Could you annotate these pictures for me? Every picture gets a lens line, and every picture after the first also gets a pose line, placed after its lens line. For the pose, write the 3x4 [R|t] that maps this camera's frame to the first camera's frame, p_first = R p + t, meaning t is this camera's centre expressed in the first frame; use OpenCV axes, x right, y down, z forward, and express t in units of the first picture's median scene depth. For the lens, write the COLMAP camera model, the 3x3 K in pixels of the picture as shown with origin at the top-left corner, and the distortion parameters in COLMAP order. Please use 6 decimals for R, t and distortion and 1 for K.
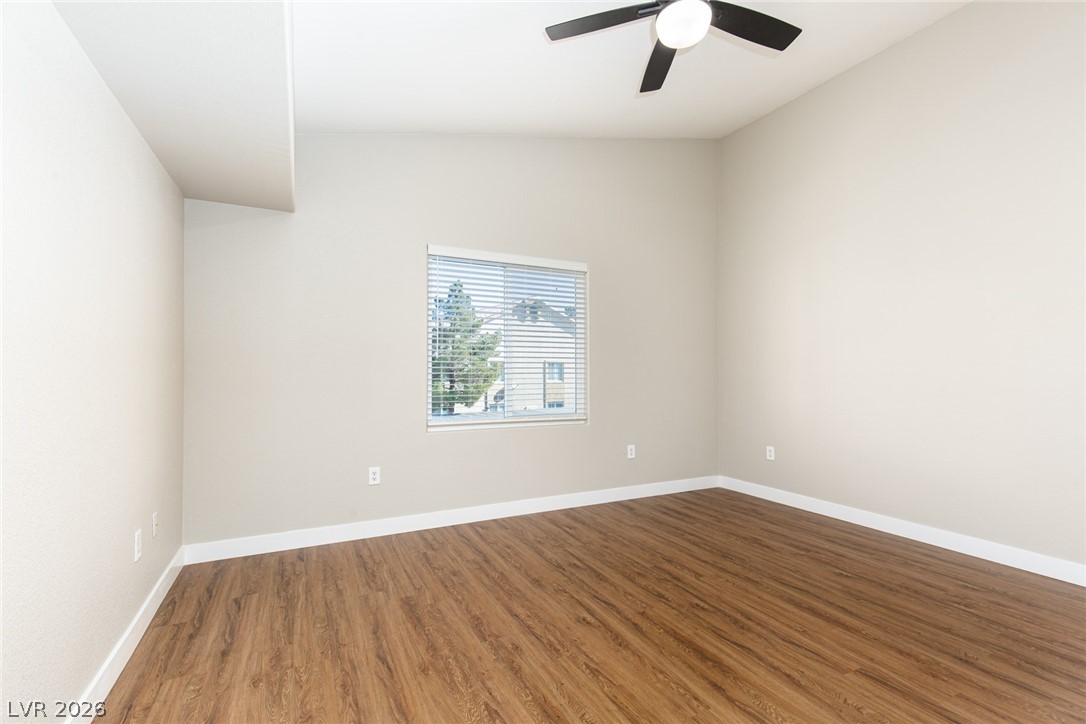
lens RADIAL K [[488.2, 0, 544.5], [0, 488.2, 370.5], [0, 0, 1]] dist [0.006281, -0.000208]
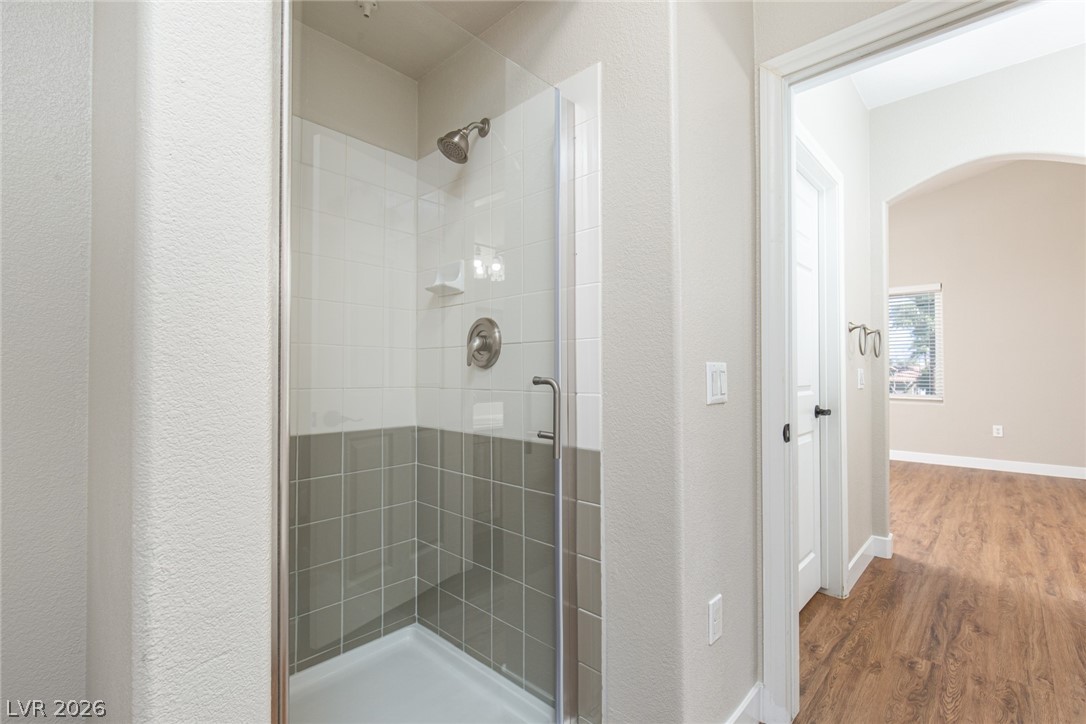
lens RADIAL K [[488.2, 0, 544.5], [0, 488.2, 370.5], [0, 0, 1]] dist [0.006281, -0.000208]
pose [[0.346923, -0.006846, -0.937869, 1.674309], [0.003717, 0.999976, -0.005925, 0.037111], [0.937886, -0.001431, 0.346940, -0.831567]]
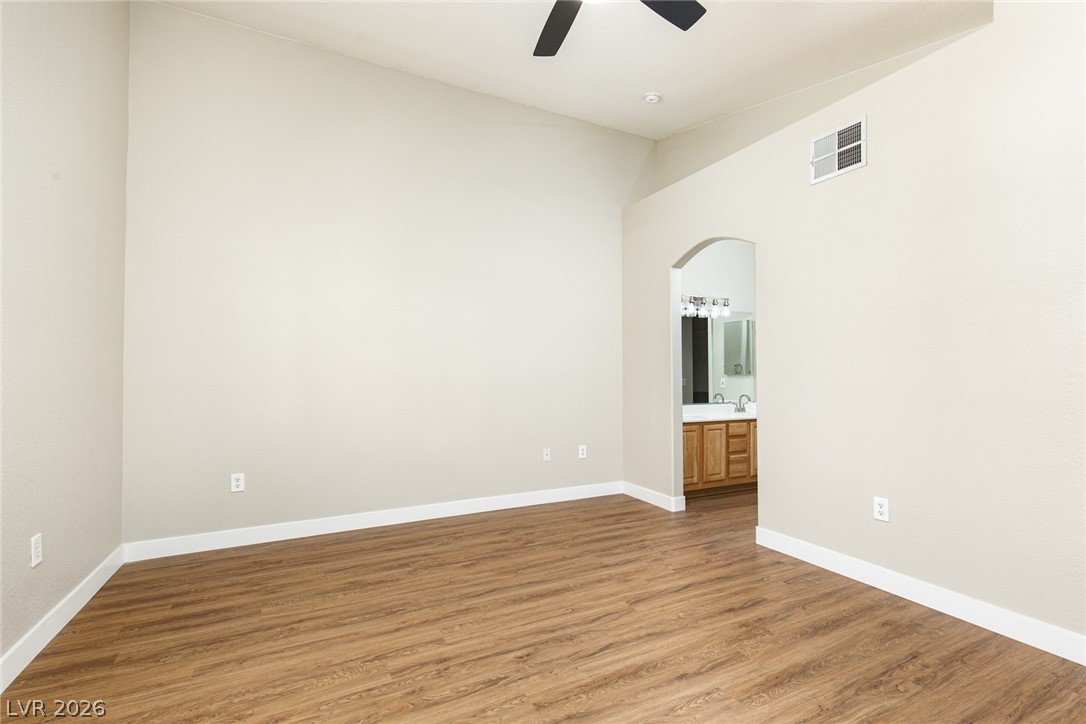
lens RADIAL K [[488.2, 0, 544.5], [0, 488.2, 370.5], [0, 0, 1]] dist [0.006281, -0.000208]
pose [[0.001154, 0.001728, 0.999998, -0.506592], [-0.000358, 0.999998, -0.001728, 0.000285], [-0.999999, -0.000356, 0.001155, 0.955599]]
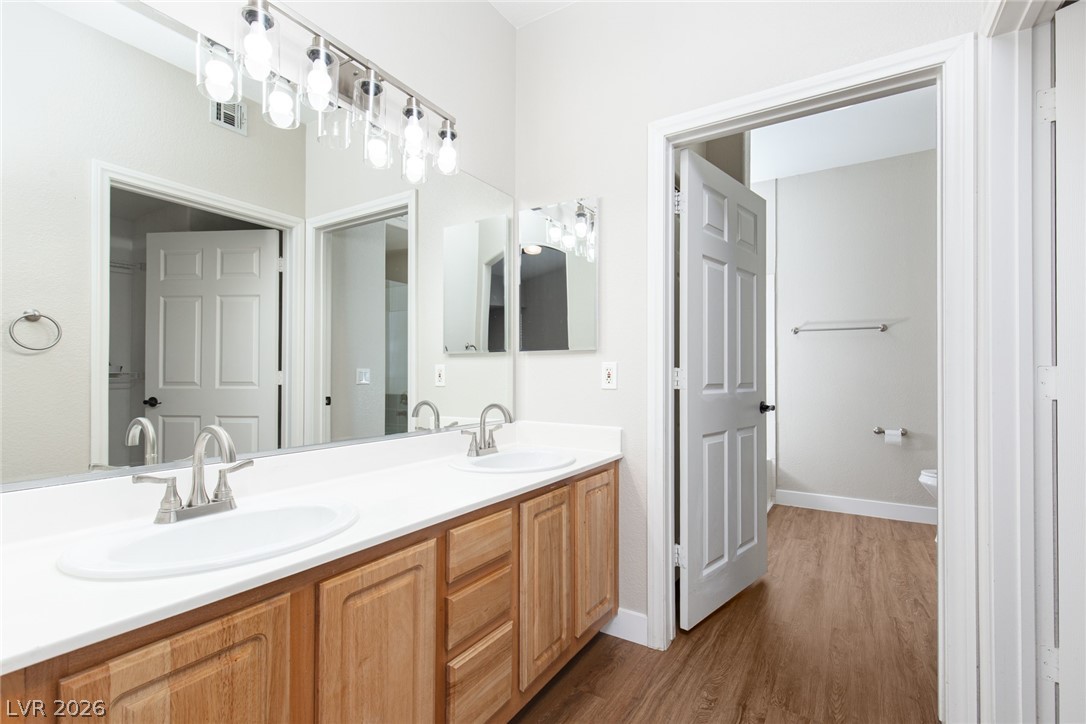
lens RADIAL K [[488.2, 0, 544.5], [0, 488.2, 370.5], [0, 0, 1]] dist [0.006281, -0.000208]
pose [[-0.512910, -0.002107, 0.858440, 0.933024], [-0.009001, 0.999955, -0.002923, 0.051612], [-0.858395, -0.009226, -0.512906, 0.409237]]
